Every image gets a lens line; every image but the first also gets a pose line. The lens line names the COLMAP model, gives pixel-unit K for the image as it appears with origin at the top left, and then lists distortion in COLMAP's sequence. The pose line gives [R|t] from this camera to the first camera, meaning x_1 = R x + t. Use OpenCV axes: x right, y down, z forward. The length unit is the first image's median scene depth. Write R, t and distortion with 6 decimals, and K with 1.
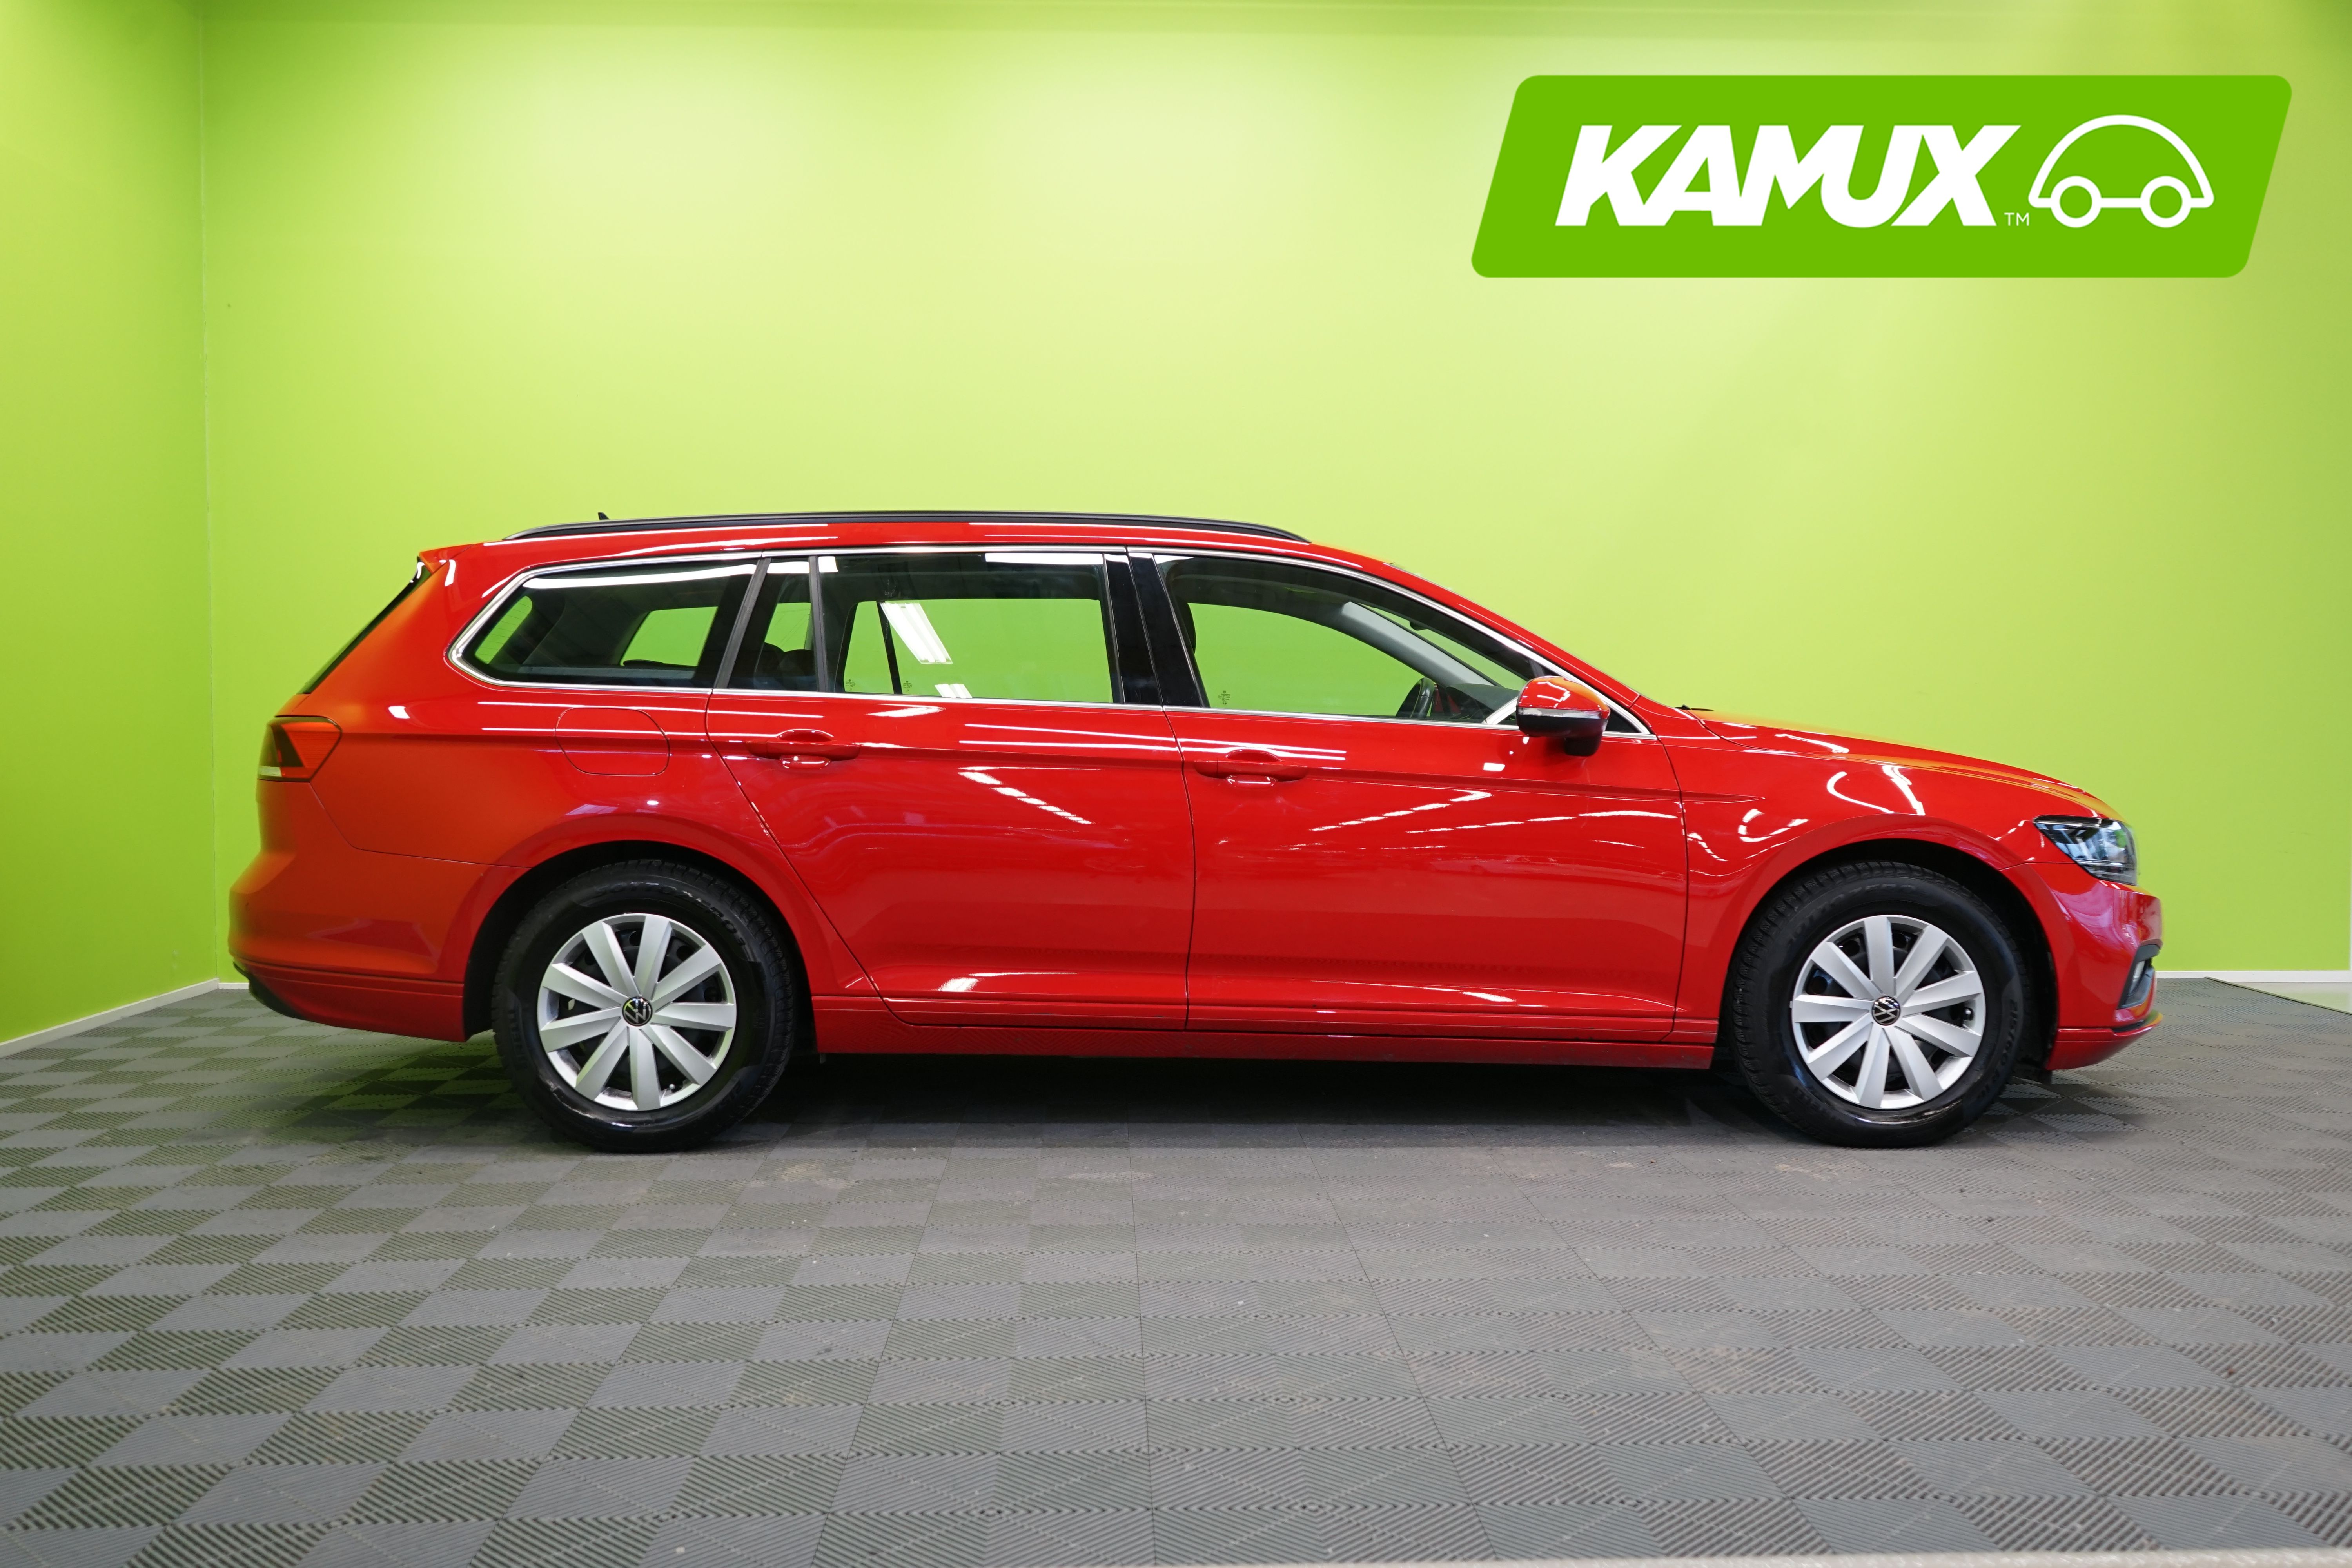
lens RADIAL K [[2068.1, 0, 1176.0], [0, 2068.1, 784.0], [0, 0, 1]] dist [-0.000936, 0.011983]
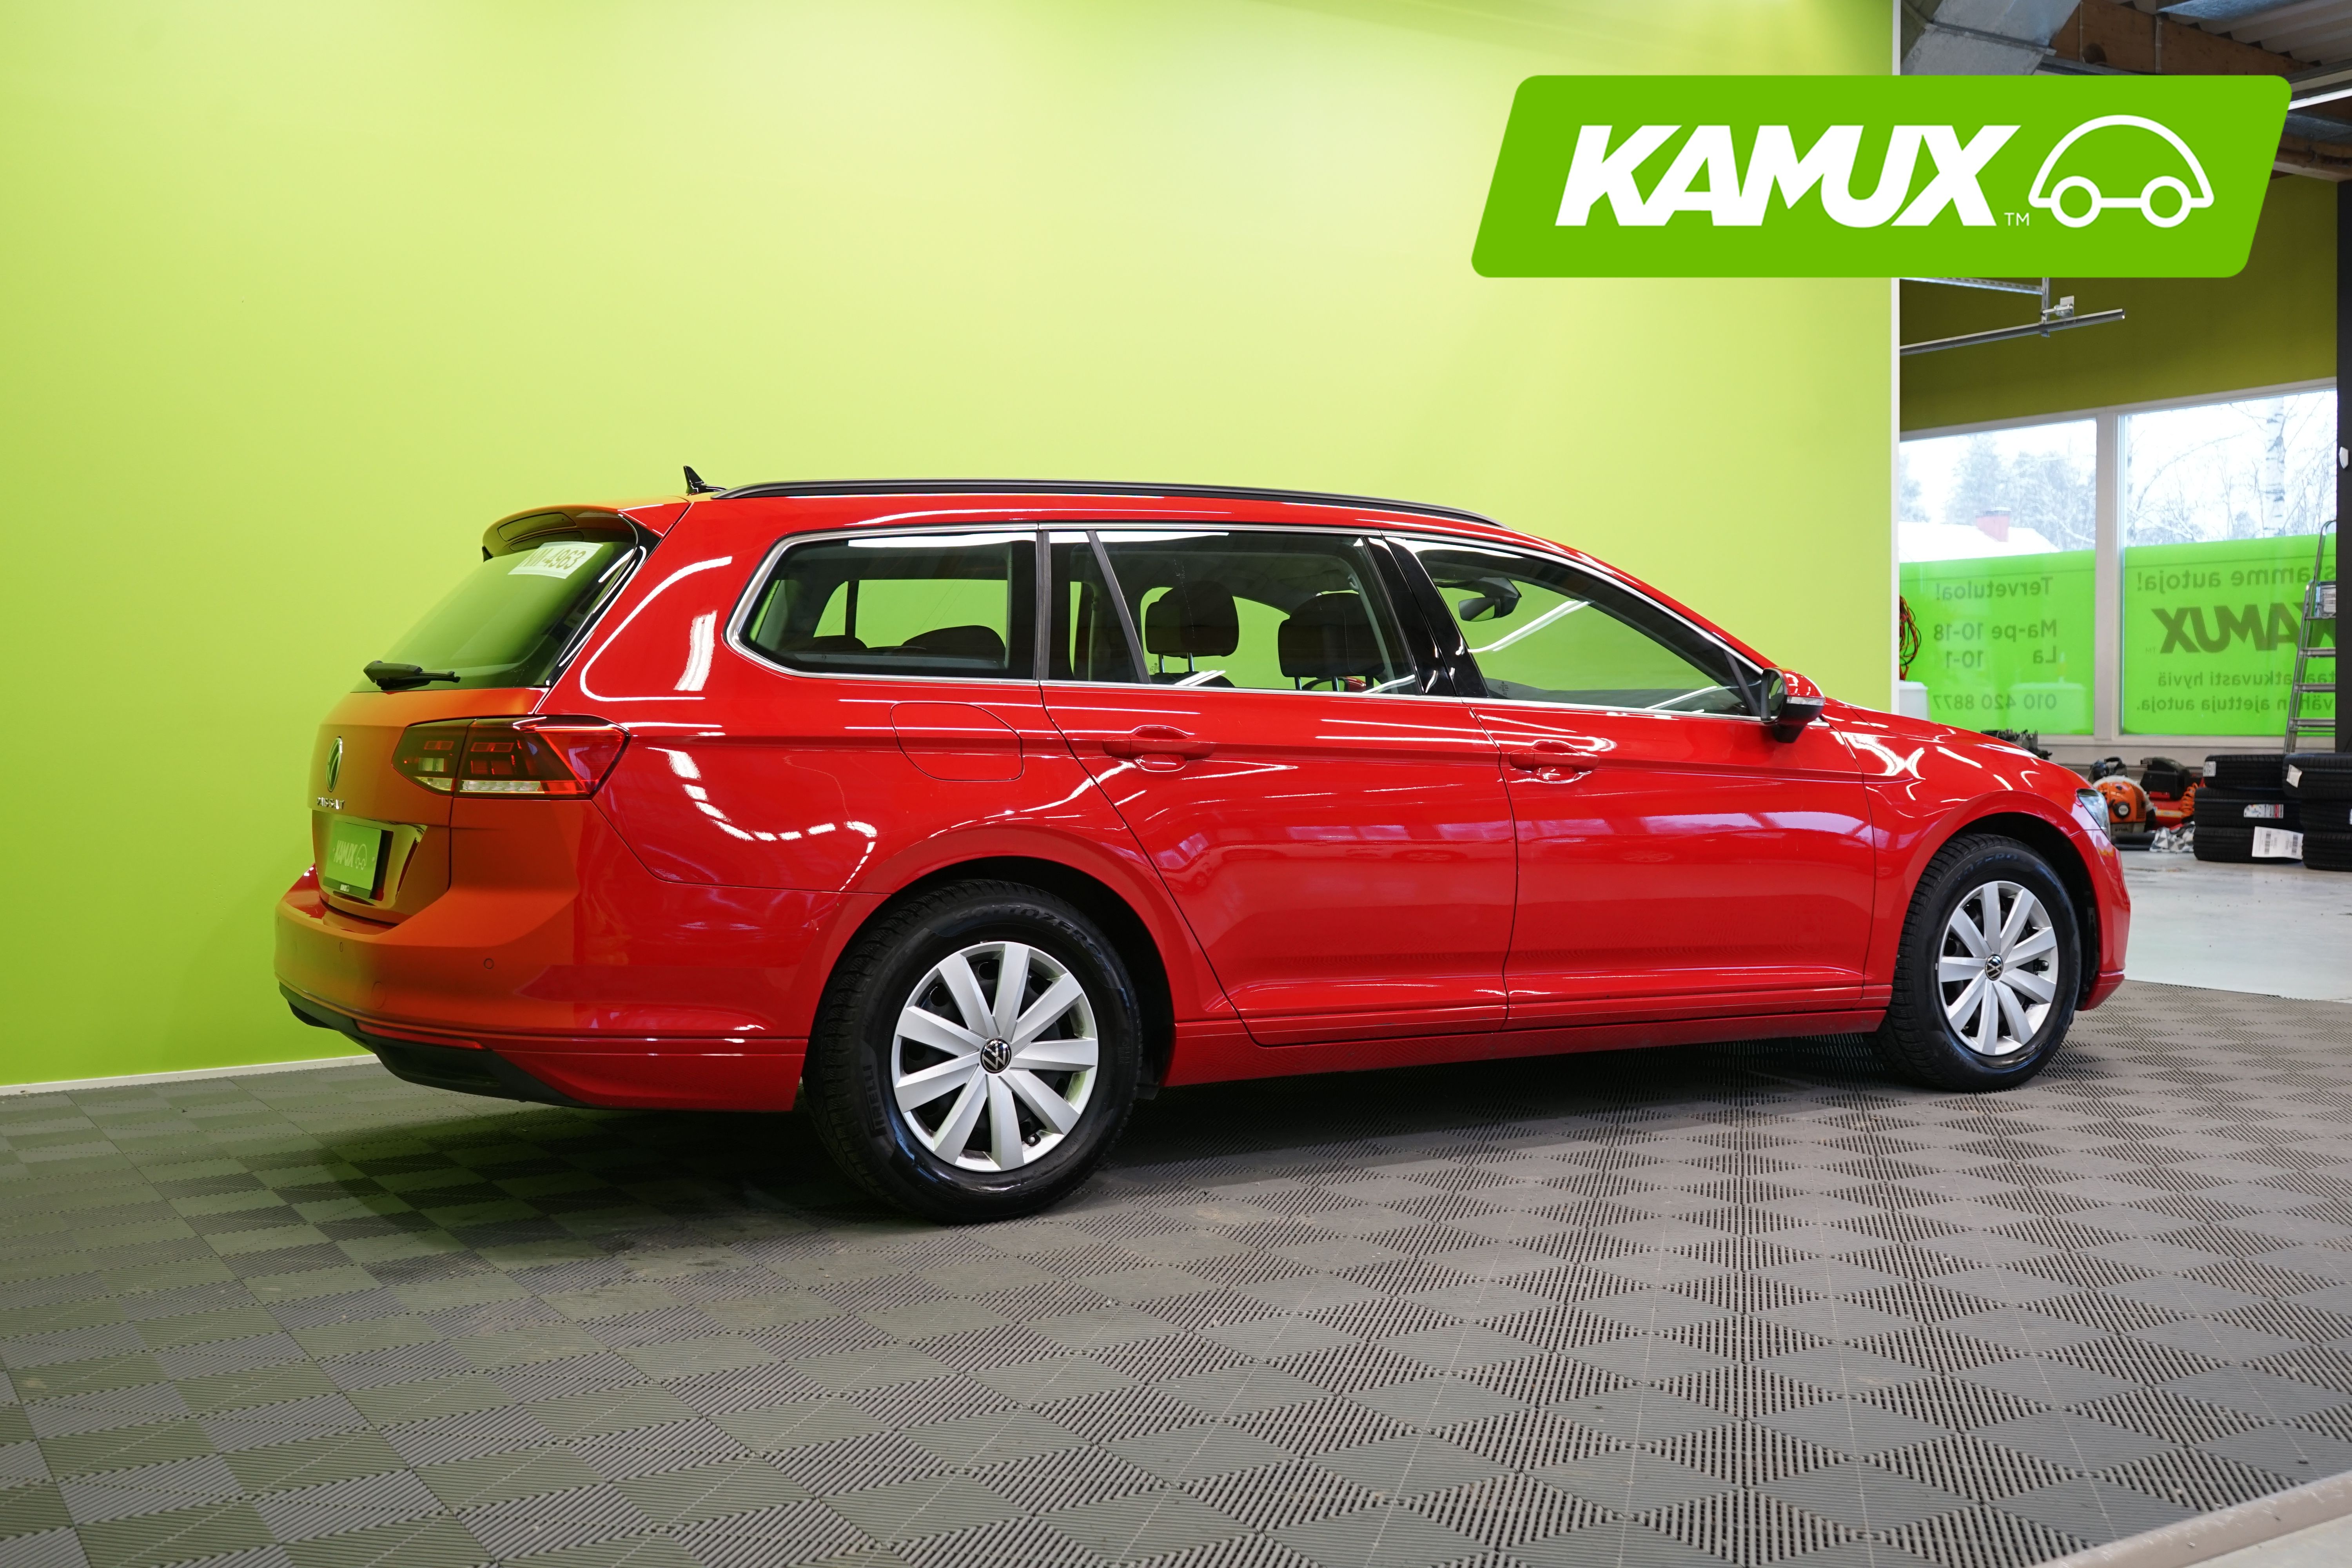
lens RADIAL K [[2343.8, 0, 1176.0], [0, 2343.8, 784.0], [0, 0, 1]] dist [0.001707, -0.004291]
pose [[0.866468, -0.021971, 0.498749, -0.677496], [0.024494, 0.999699, 0.001486, -0.002398], [-0.498631, 0.010928, 0.866745, 0.118553]]
